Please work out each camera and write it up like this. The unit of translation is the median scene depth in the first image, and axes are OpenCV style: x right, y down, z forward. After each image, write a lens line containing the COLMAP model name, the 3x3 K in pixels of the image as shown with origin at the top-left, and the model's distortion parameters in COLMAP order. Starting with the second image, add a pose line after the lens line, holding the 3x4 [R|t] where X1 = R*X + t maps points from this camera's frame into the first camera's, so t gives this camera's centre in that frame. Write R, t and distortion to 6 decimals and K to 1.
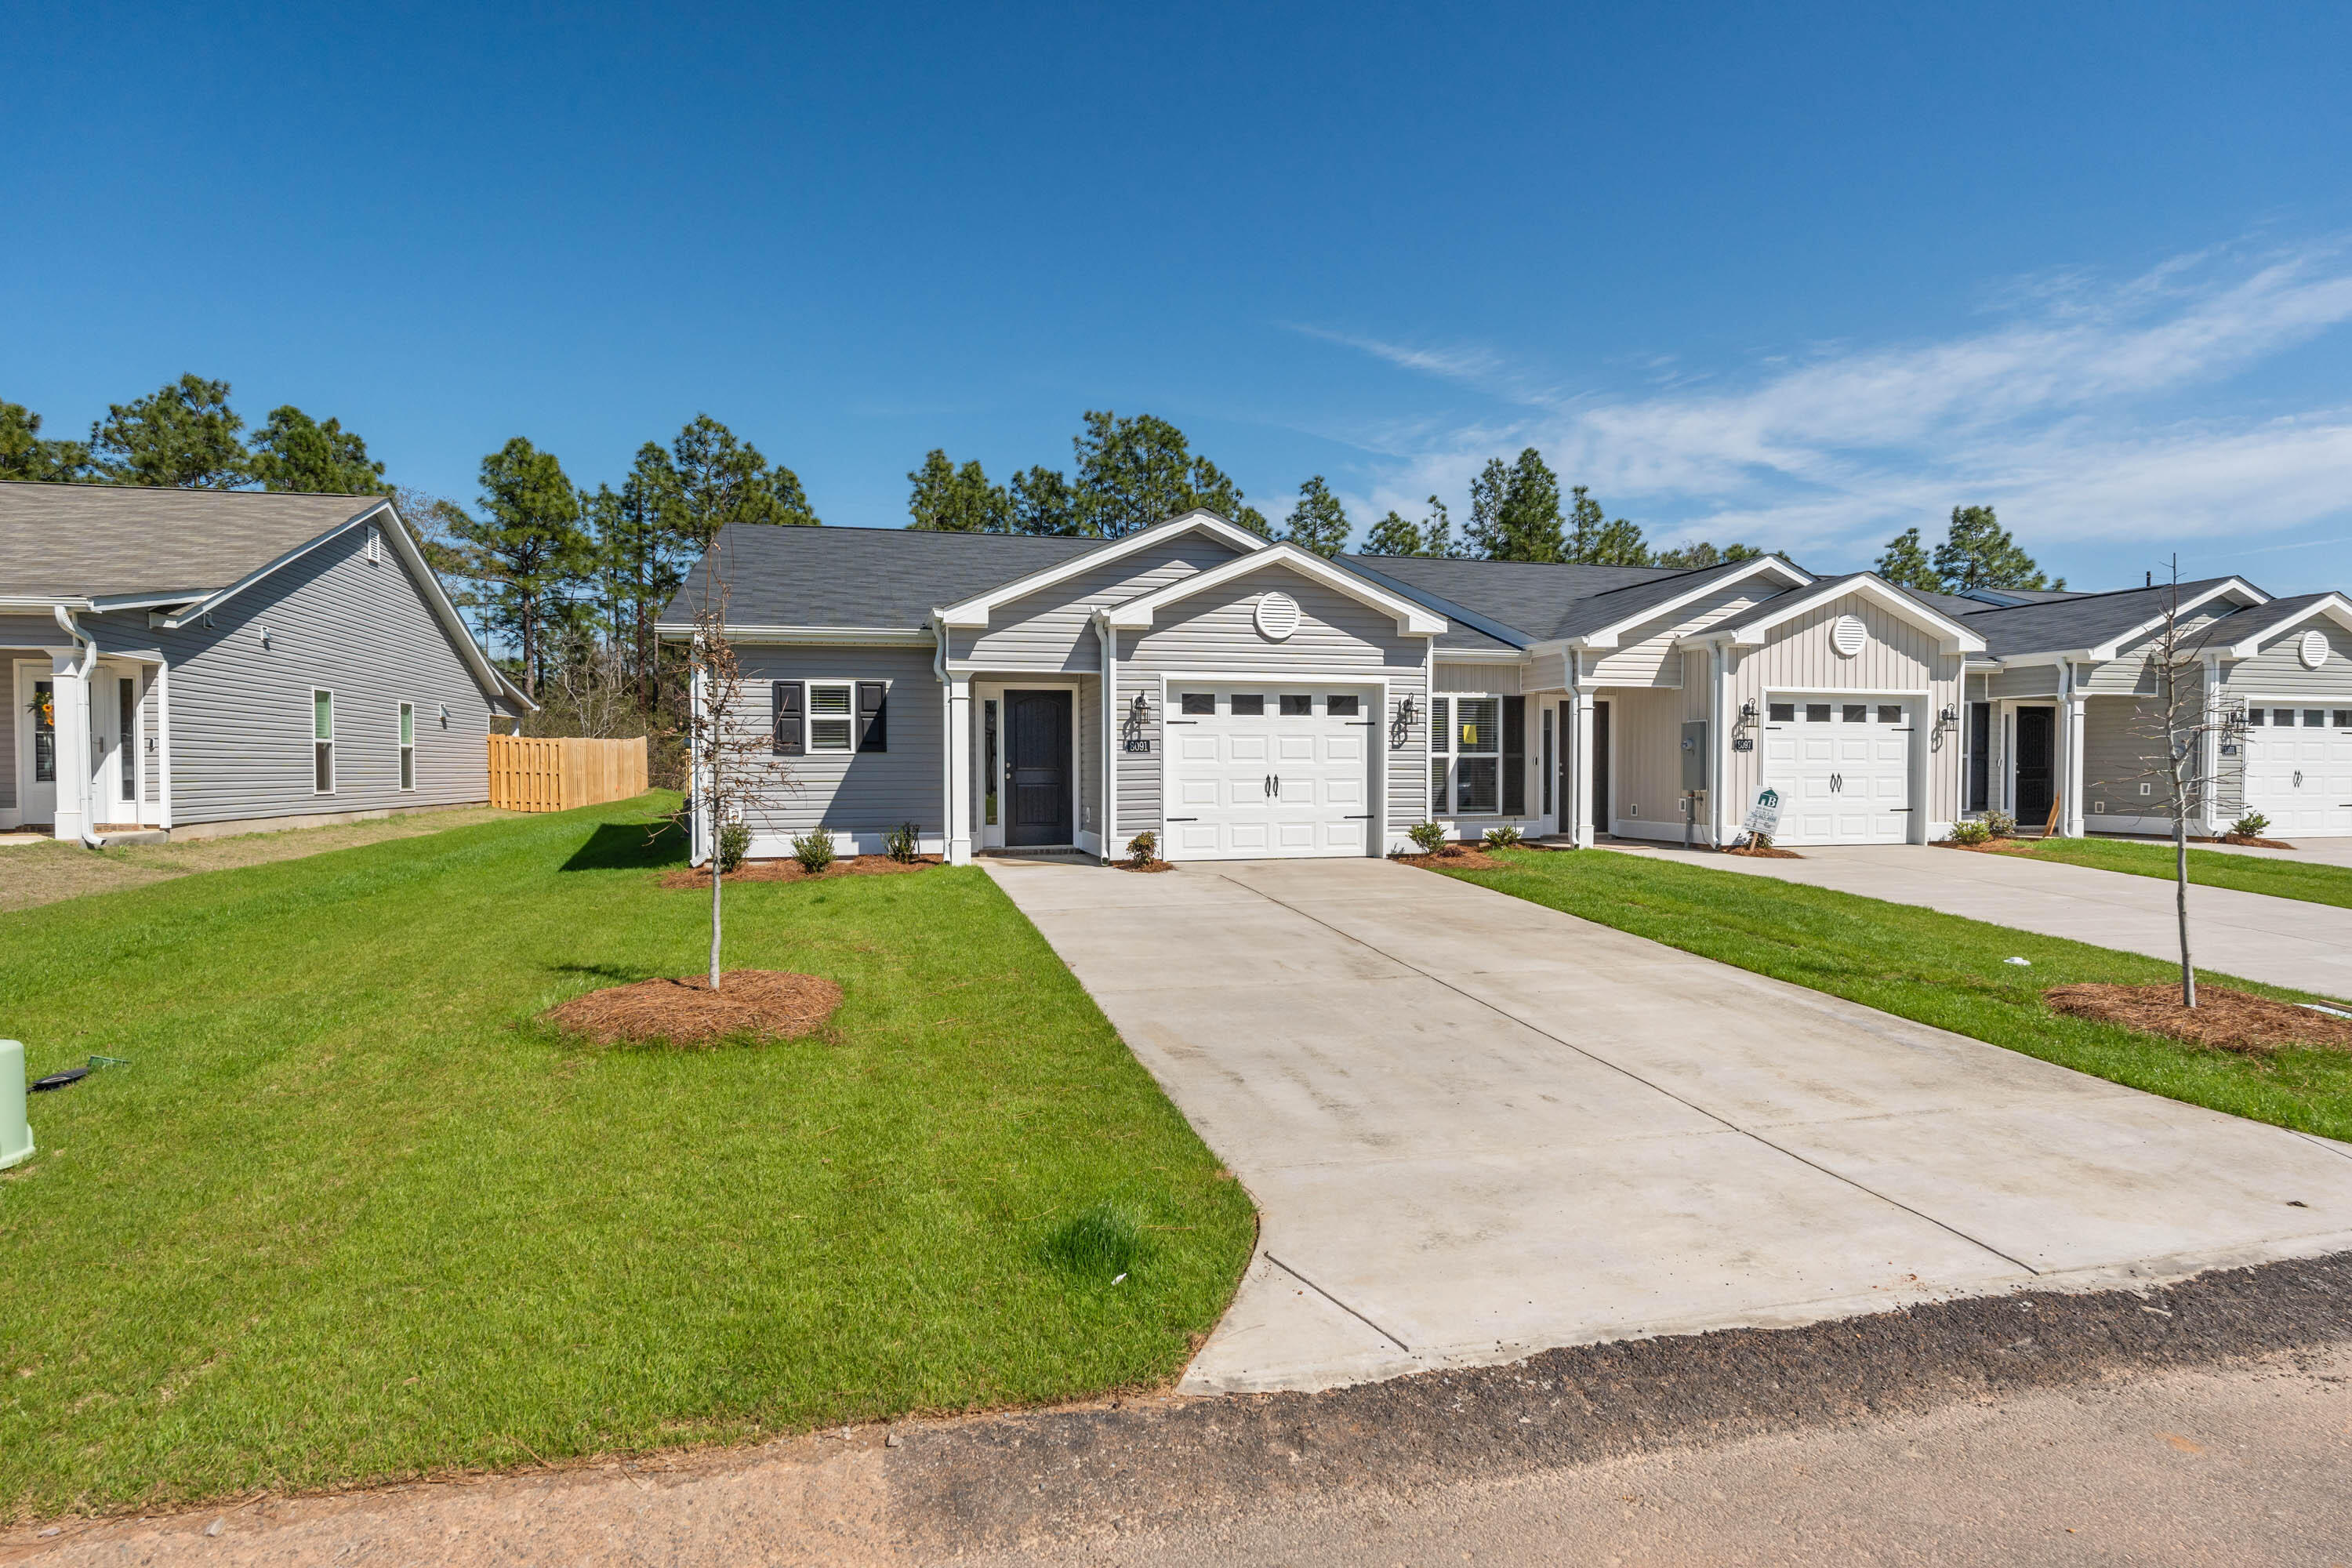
lens RADIAL K [[1189.5, 0, 1165.2], [0, 1189.5, 796.7], [0, 0, 1]] dist [-0.006796, -0.000536]
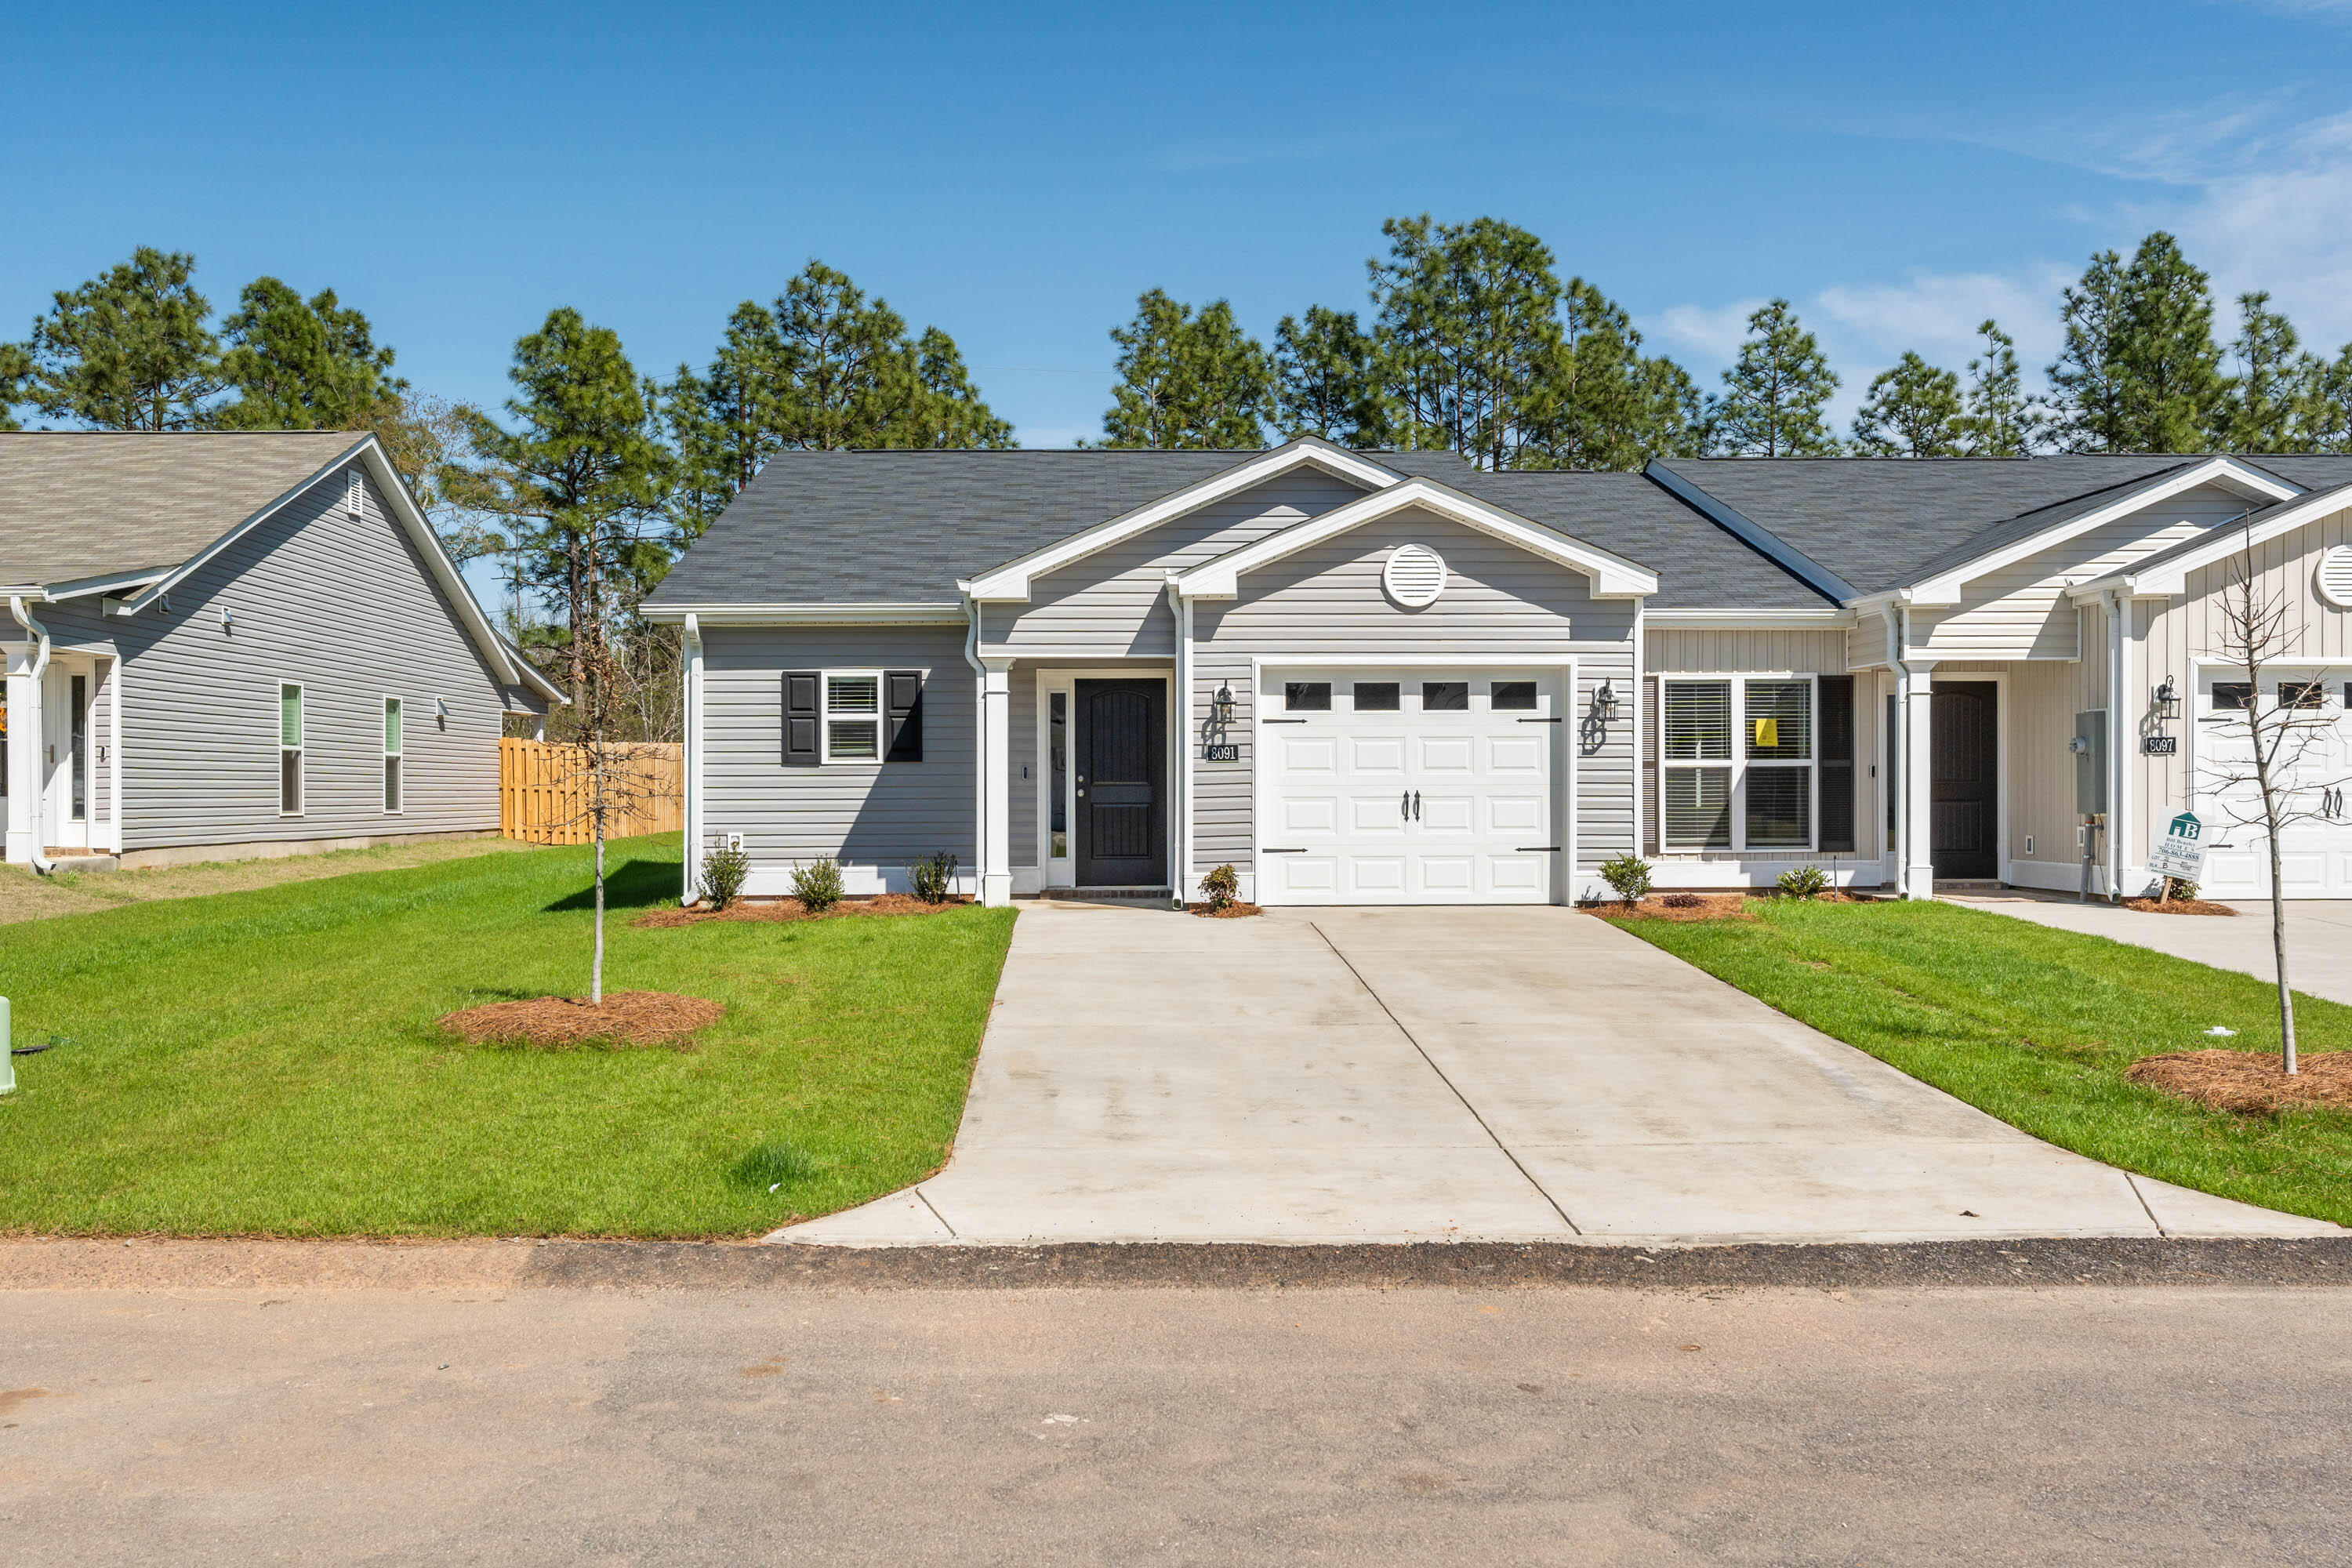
lens RADIAL K [[2017.3, 0, 1175.0], [0, 2017.3, 826.1], [0, 0, 1]] dist [-0.002485, 0.006863]
pose [[0.976007, 0.003858, -0.217706, 0.214863], [-0.004744, 0.999982, -0.003547, 0.008550], [0.217688, 0.004494, 0.976008, -0.250201]]
